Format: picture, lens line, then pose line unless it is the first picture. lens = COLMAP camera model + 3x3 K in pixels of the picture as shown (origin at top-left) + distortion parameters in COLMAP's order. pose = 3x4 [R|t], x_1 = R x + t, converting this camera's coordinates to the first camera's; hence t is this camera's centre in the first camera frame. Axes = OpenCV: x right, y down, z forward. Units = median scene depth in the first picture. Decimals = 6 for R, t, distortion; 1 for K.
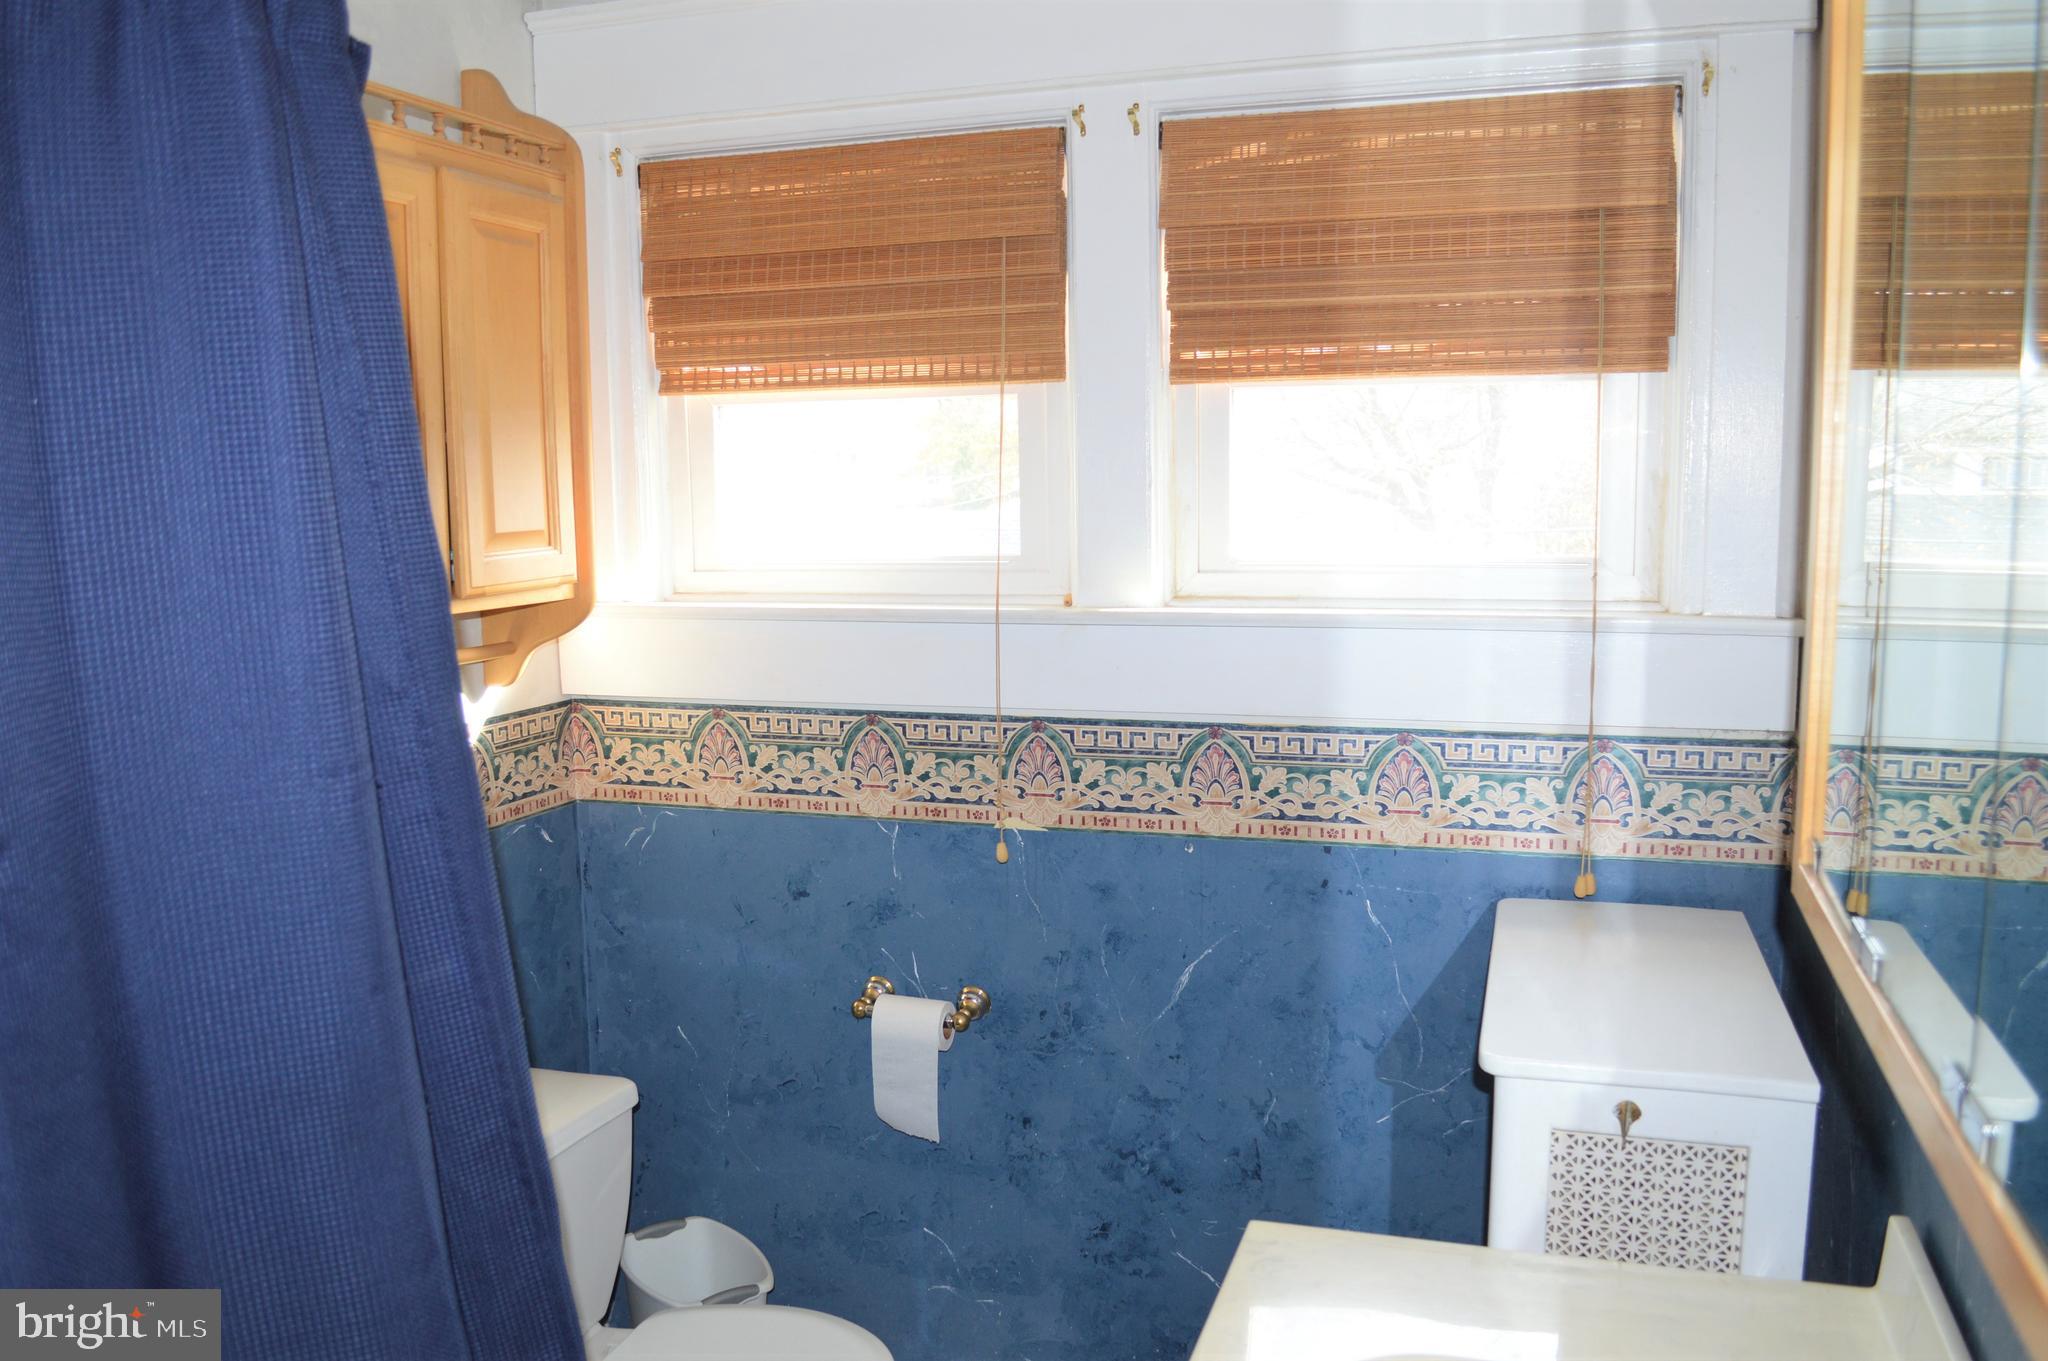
lens RADIAL K [[1635.5, 0, 1021.0], [0, 1635.5, 684.5], [0, 0, 1]] dist [-0.083908, 0.012459]
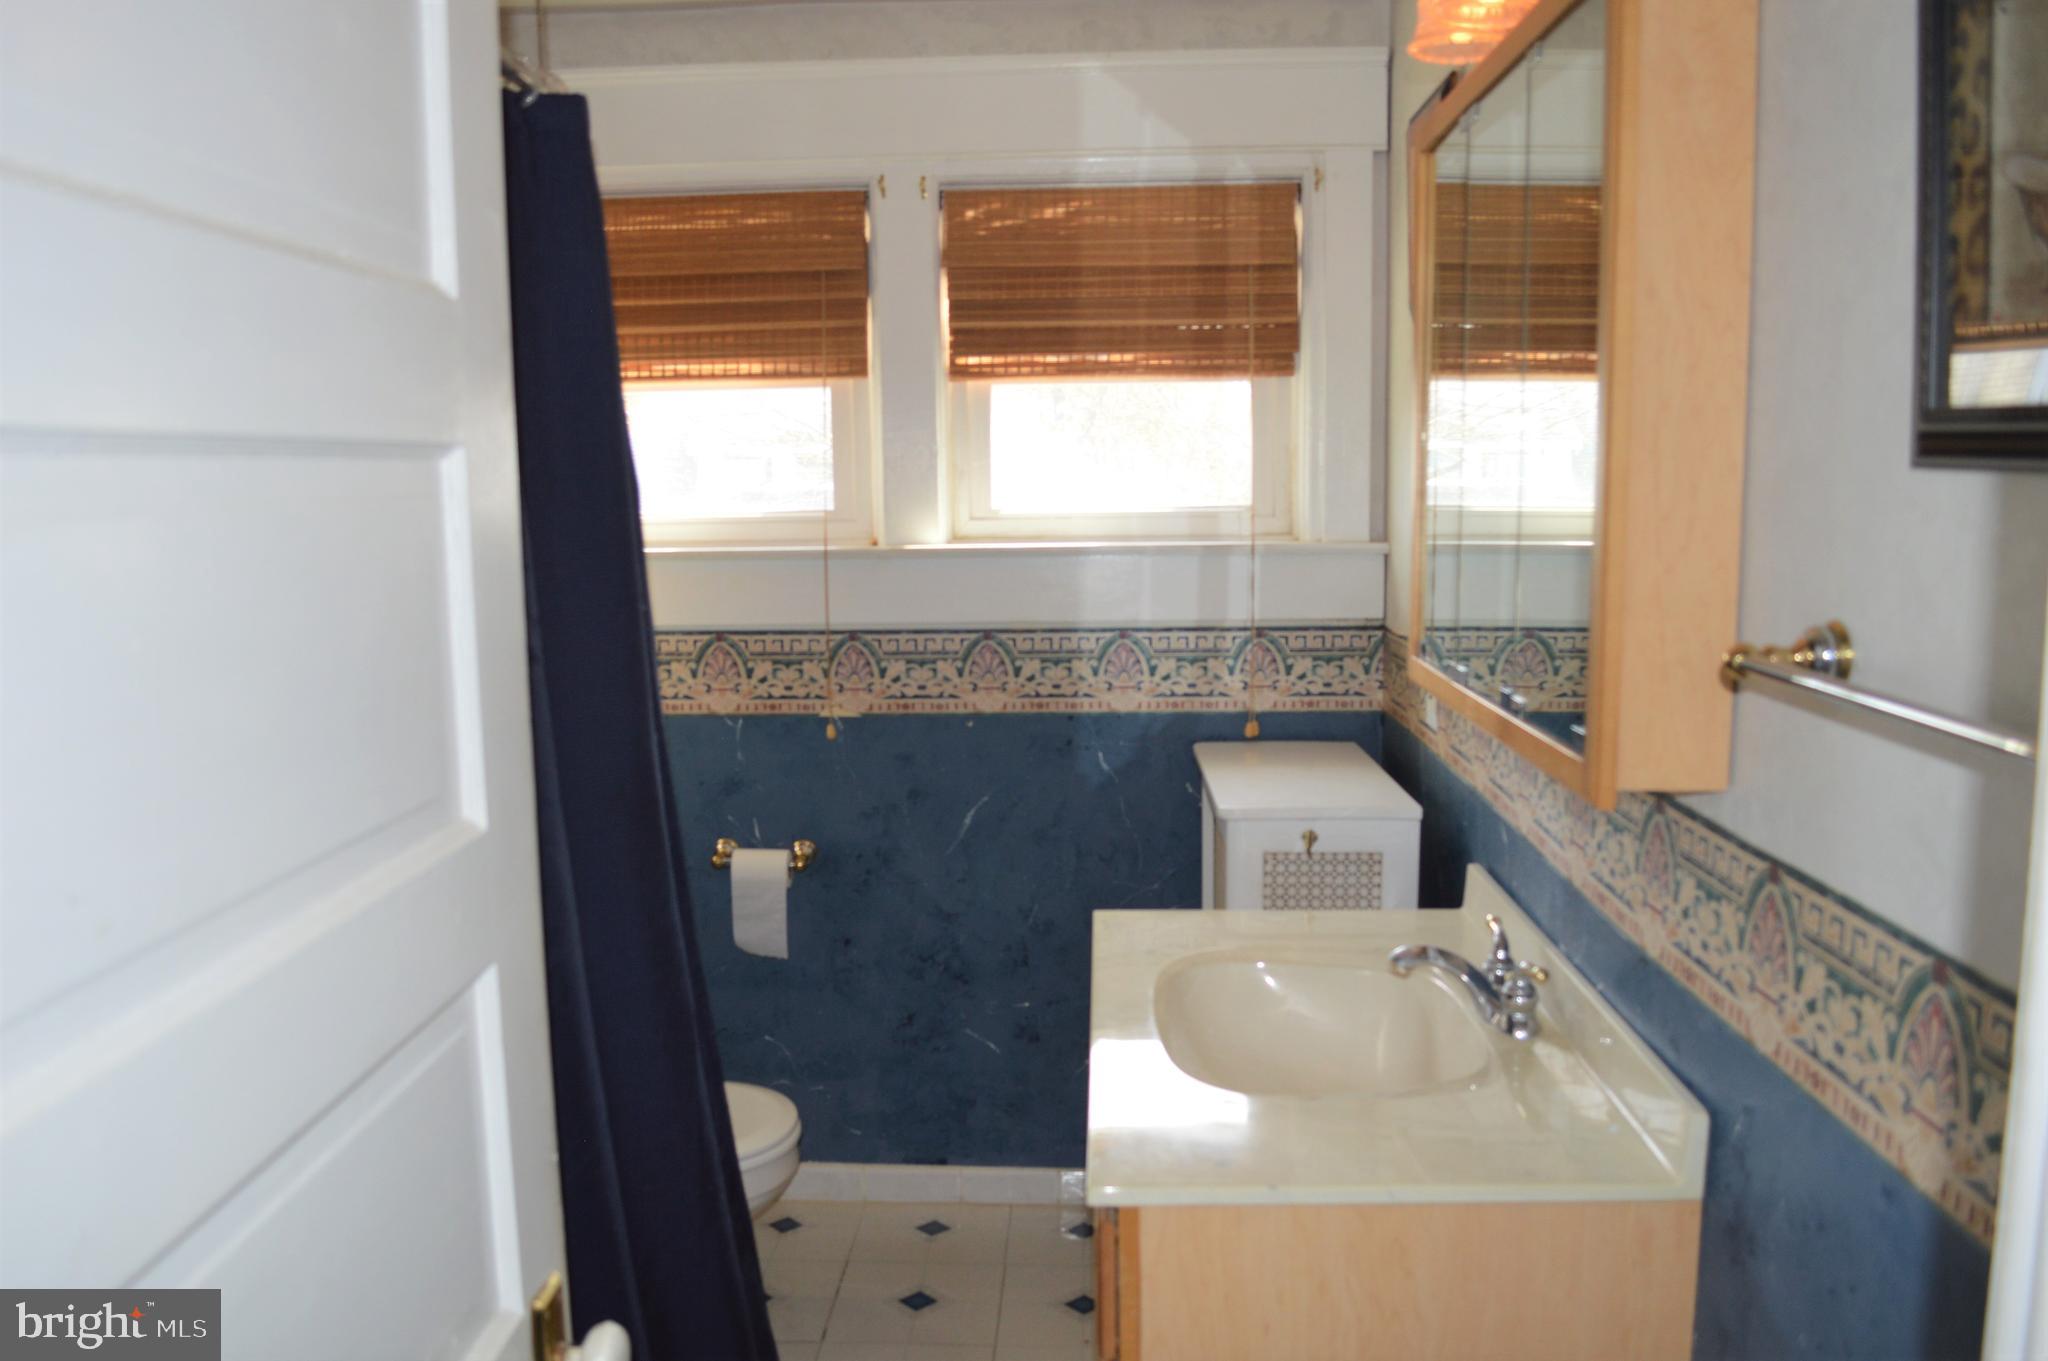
lens RADIAL K [[1635.5, 0, 1025.3], [0, 1635.5, 681.3], [0, 0, 1]] dist [-0.083908, 0.012459]
pose [[0.963100, -0.031288, 0.267318, -0.219640], [0.032782, 0.999462, -0.001126, 0.070333], [-0.267139, 0.009848, 0.963608, -0.331728]]
